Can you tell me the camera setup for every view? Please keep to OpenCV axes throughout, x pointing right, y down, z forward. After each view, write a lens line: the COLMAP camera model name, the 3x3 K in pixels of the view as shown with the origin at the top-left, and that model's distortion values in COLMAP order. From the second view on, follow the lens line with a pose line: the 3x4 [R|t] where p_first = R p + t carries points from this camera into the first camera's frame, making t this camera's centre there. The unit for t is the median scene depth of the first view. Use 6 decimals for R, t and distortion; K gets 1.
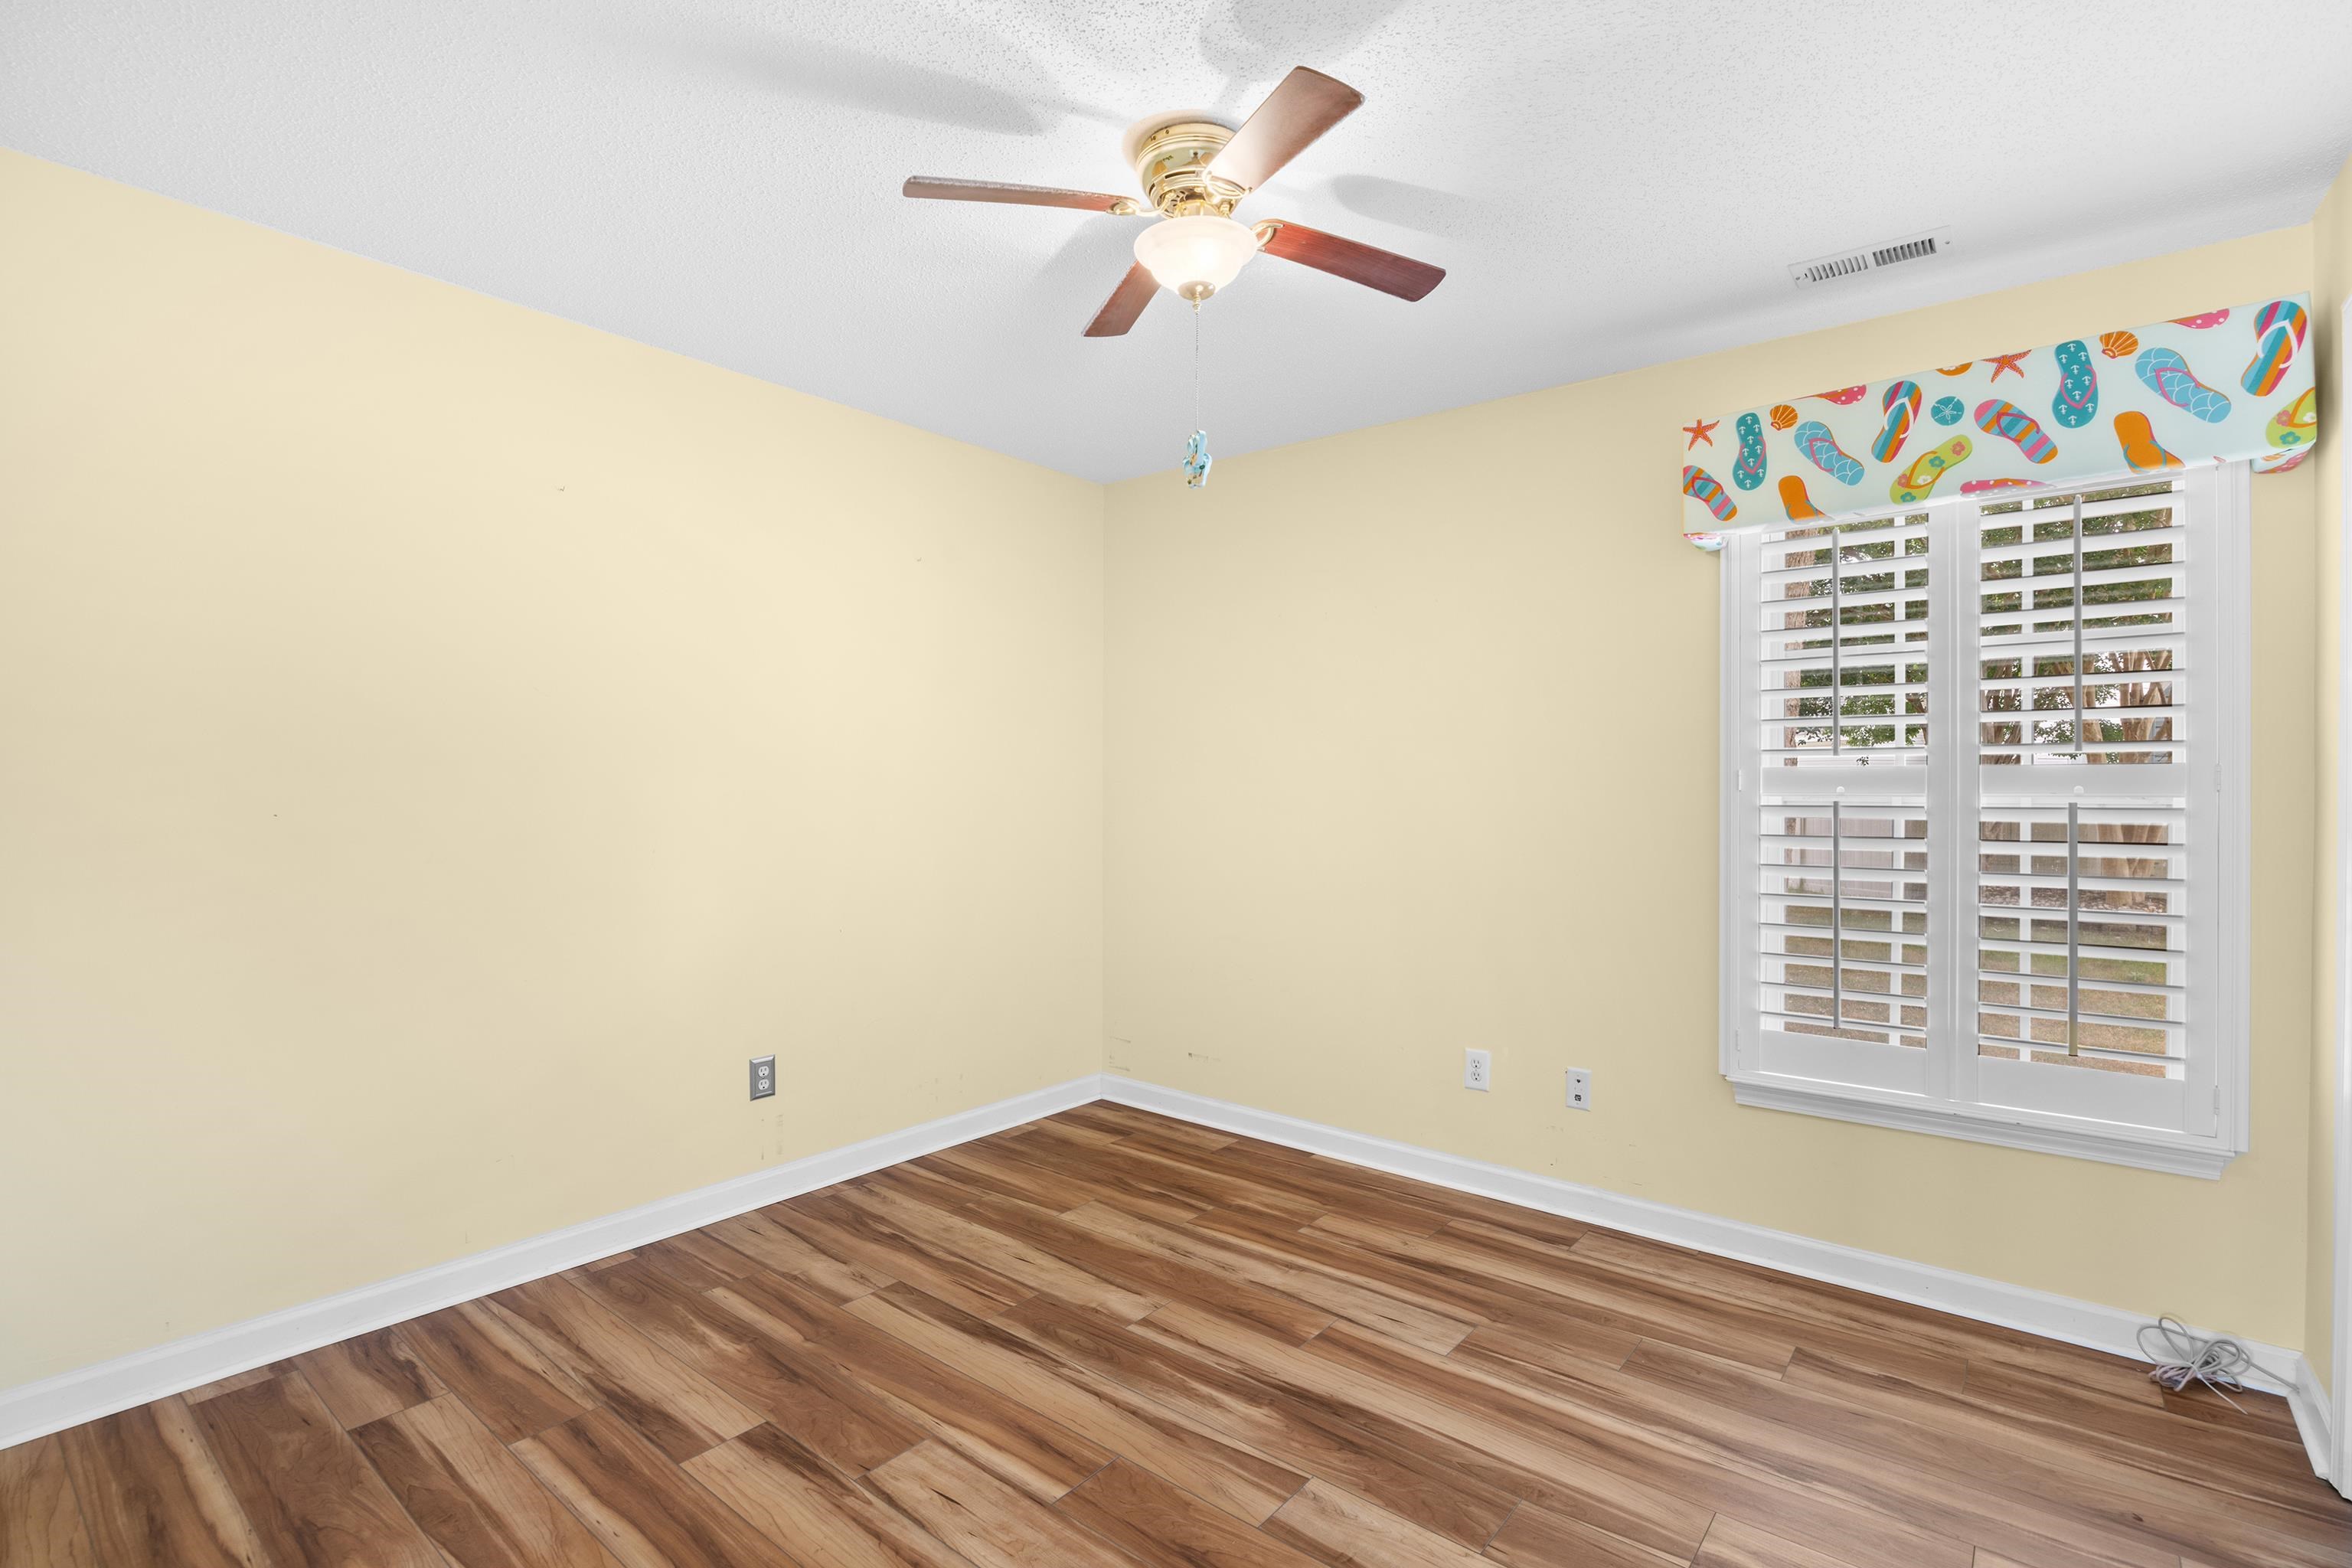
lens RADIAL K [[1117.5, 0, 1169.1], [0, 1117.5, 807.2], [0, 0, 1]] dist [-0.002446, -0.000145]
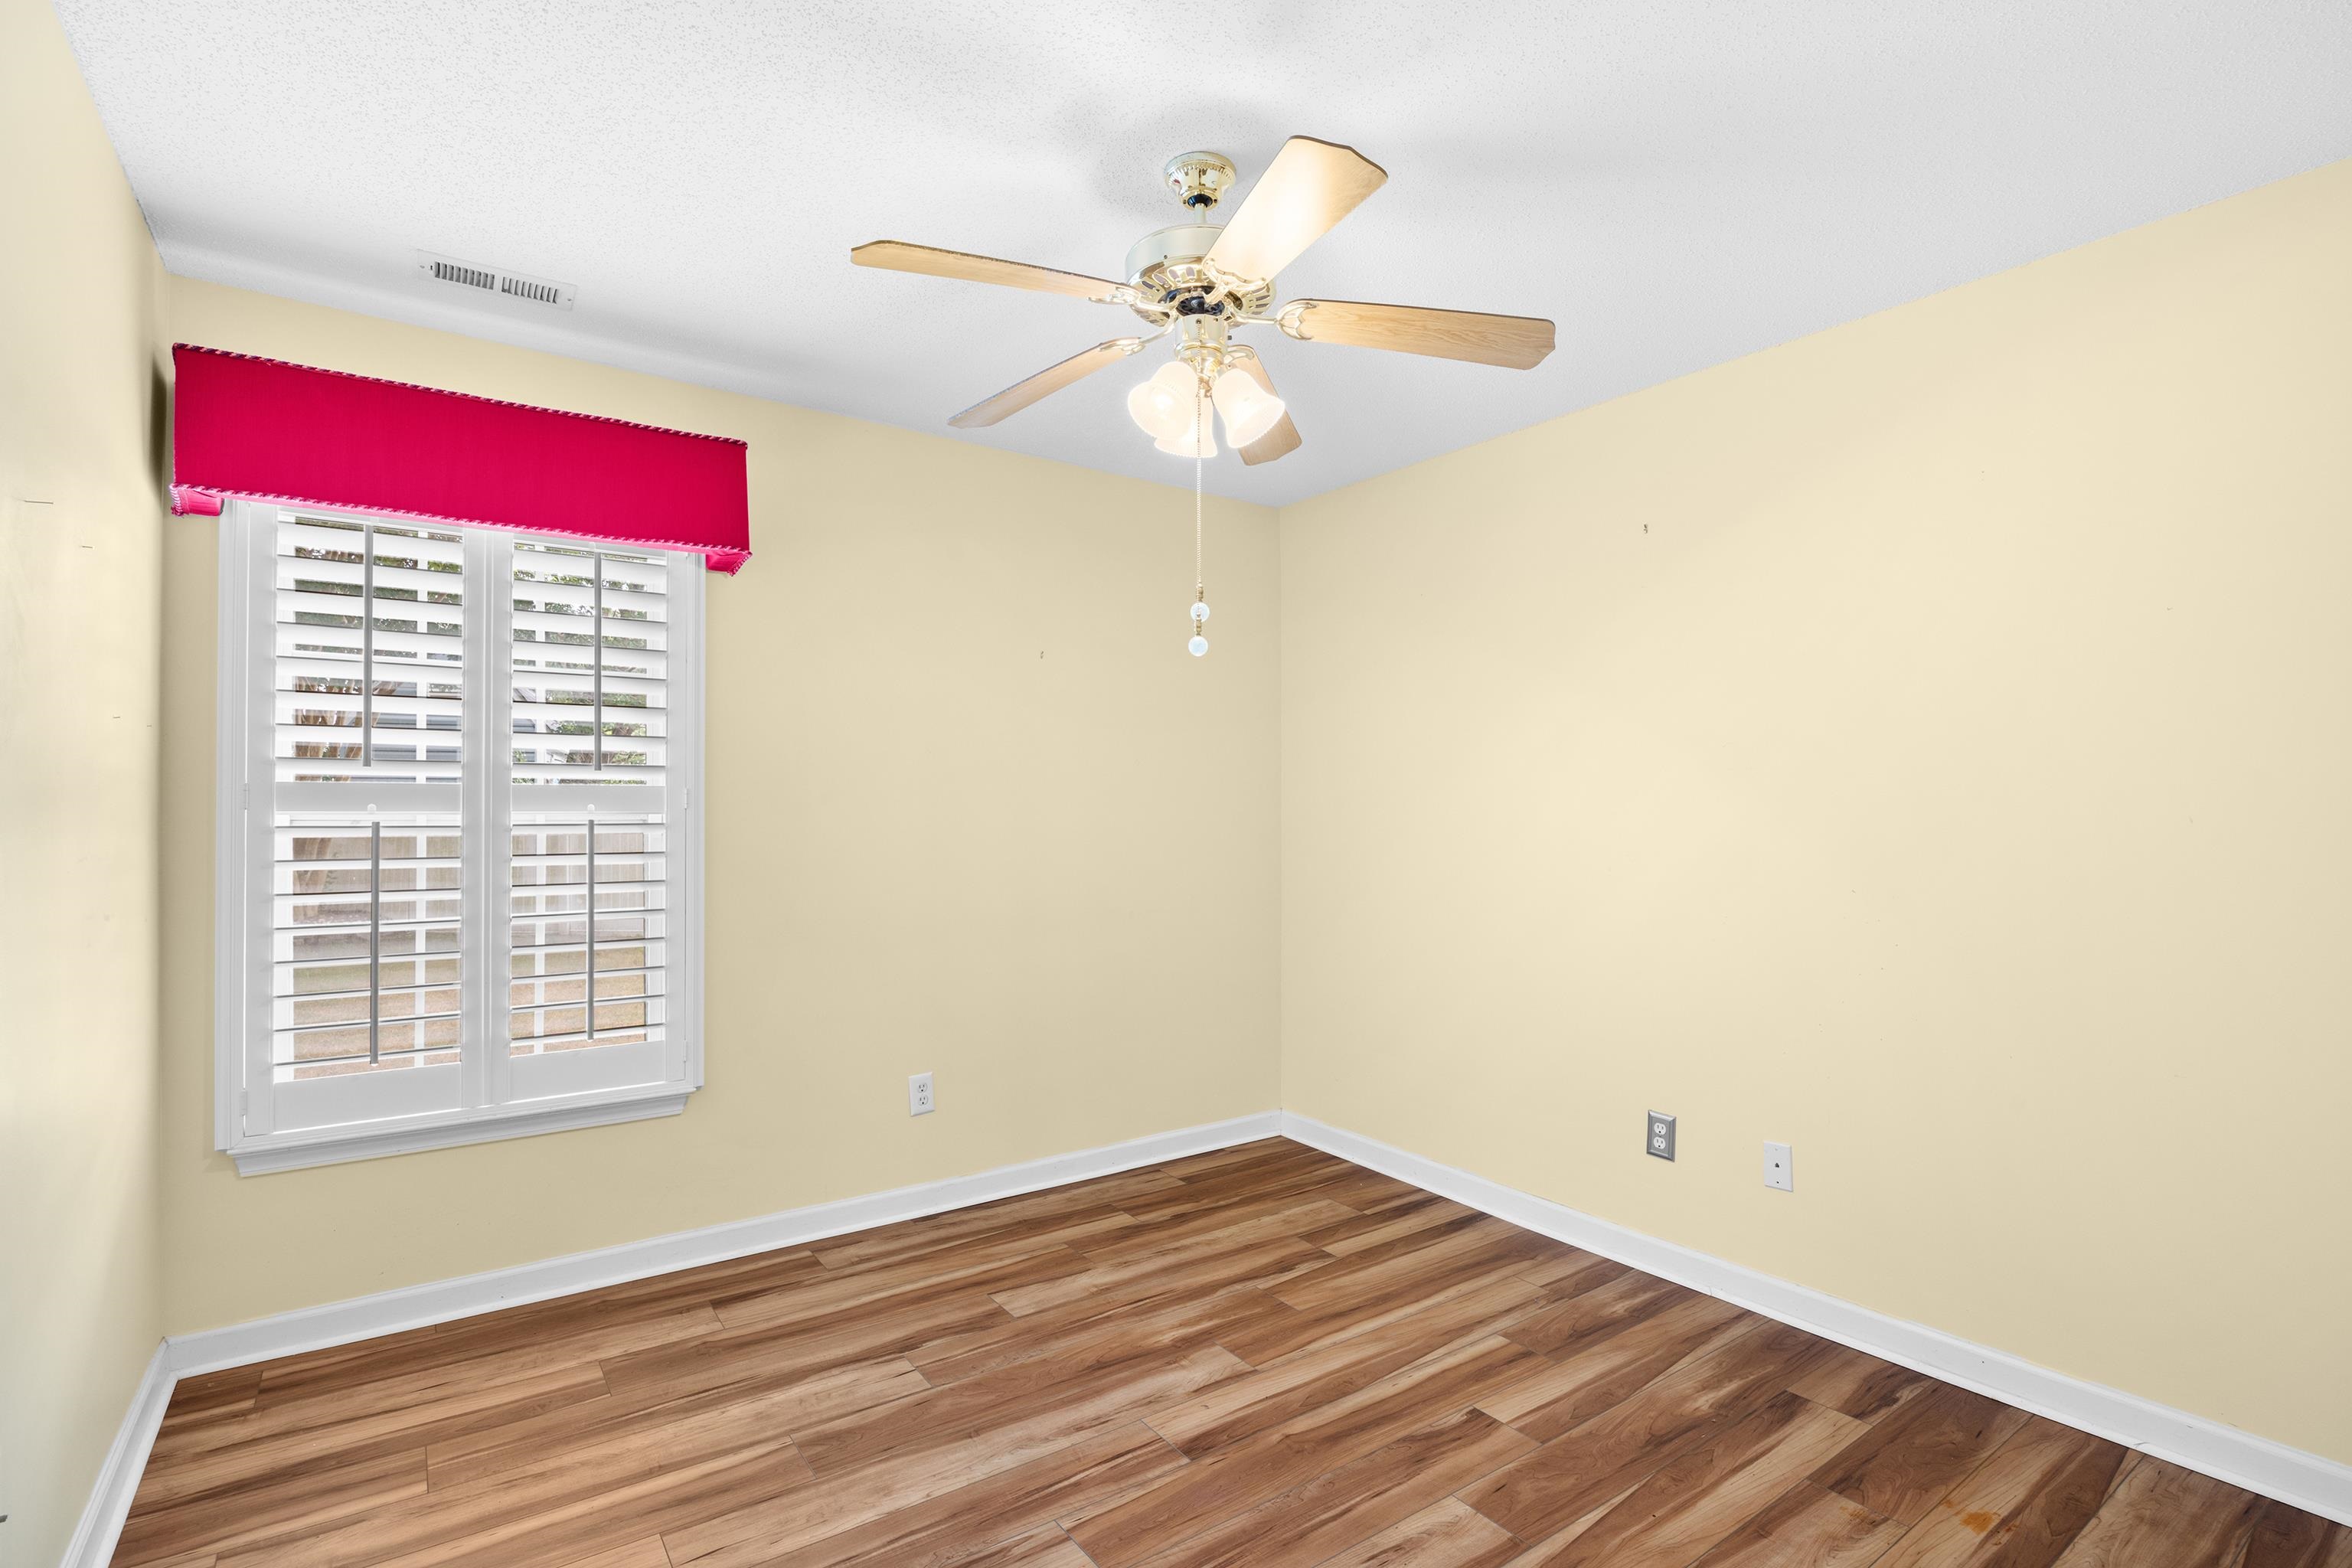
lens RADIAL K [[1105.1, 0, 1176.1], [0, 1105.1, 820.2], [0, 0, 1]] dist [-0.013164, 0.001200]
pose [[0.254756, -0.008462, 0.966968, -0.134190], [0.013716, 0.999893, 0.005136, -0.000686], [-0.966908, 0.011955, 0.254845, 0.119758]]
